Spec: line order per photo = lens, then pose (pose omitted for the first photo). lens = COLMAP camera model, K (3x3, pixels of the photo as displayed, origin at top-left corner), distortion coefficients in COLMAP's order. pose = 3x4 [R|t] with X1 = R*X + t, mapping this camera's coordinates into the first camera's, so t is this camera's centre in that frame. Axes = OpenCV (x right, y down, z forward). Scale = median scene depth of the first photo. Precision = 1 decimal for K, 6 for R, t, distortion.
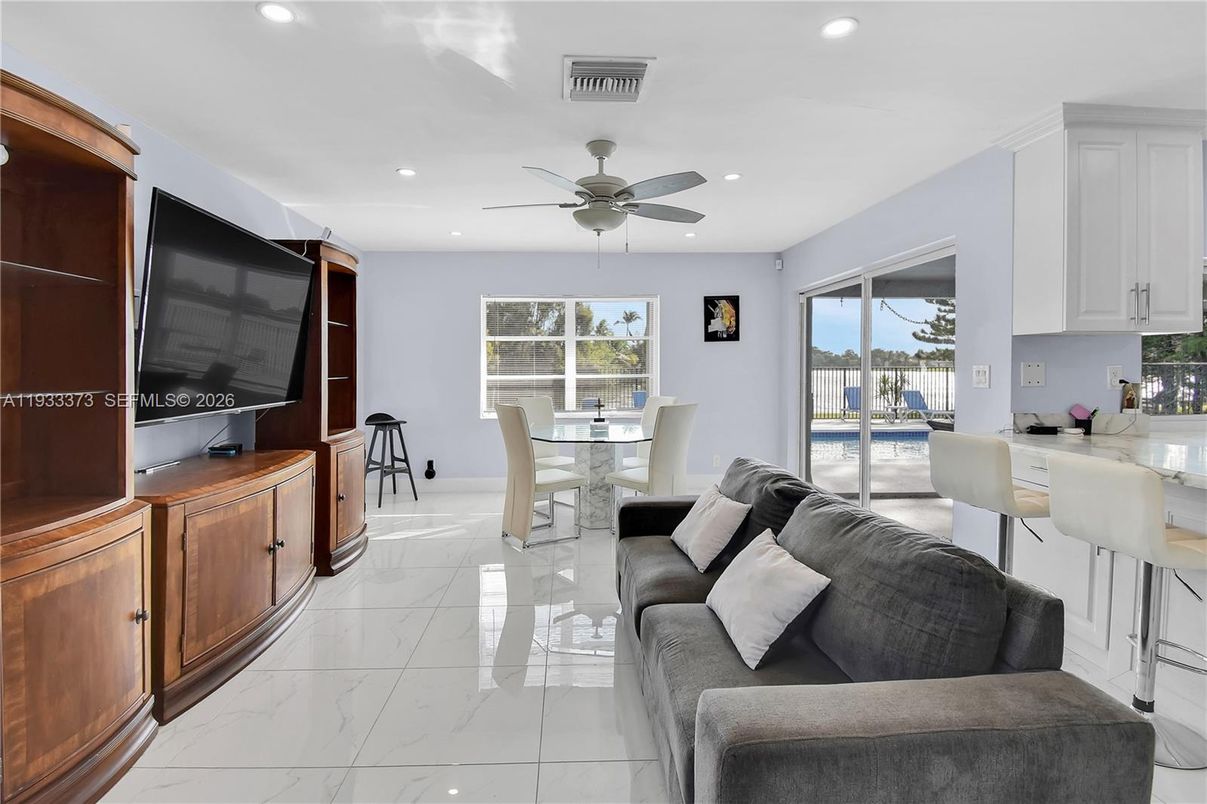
lens RADIAL K [[581.9, 0, 600.7], [0, 581.9, 372.5], [0, 0, 1]] dist [-0.030147, -0.000345]
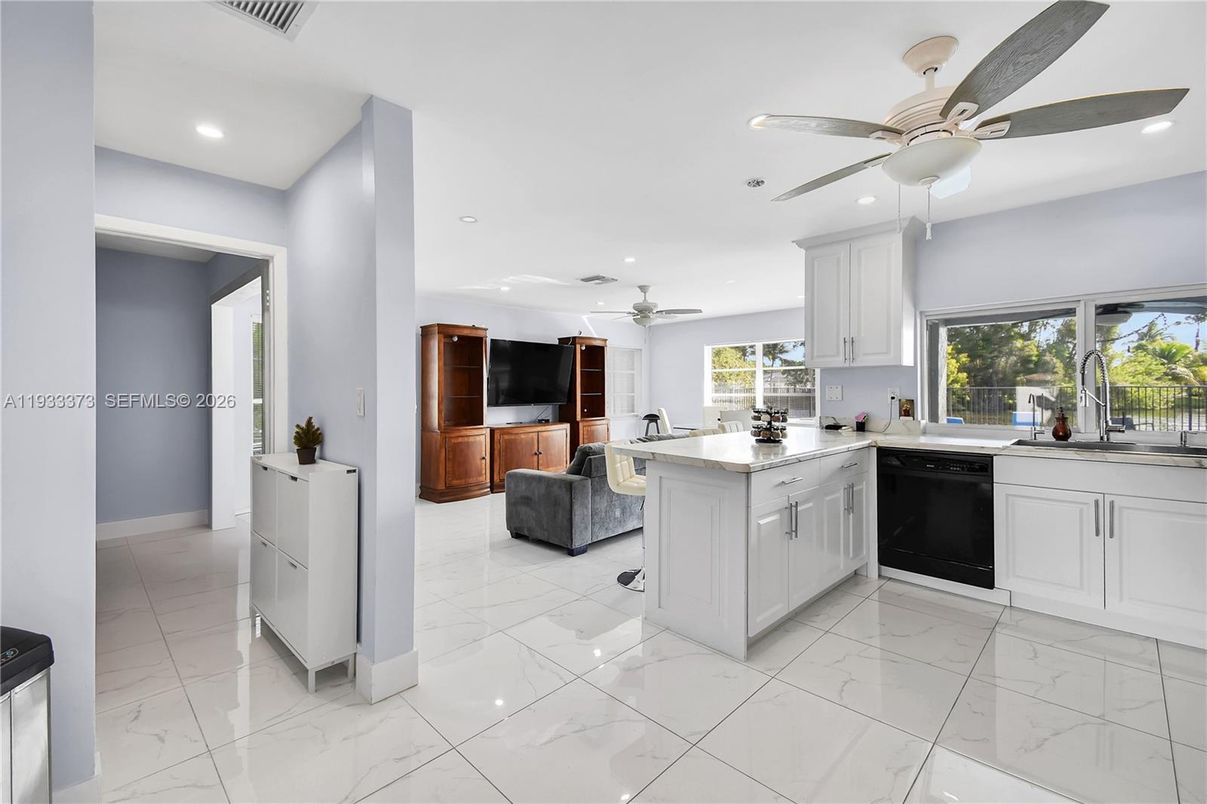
lens RADIAL K [[527.0, 0, 603.0], [0, 527.0, 383.6], [0, 0, 1]] dist [0.000147, -0.000029]
pose [[0.683700, -0.010426, -0.729689, 1.403263], [-0.000427, 0.999892, -0.014686, -0.000372], [0.729763, 0.010352, 0.683622, -0.490287]]
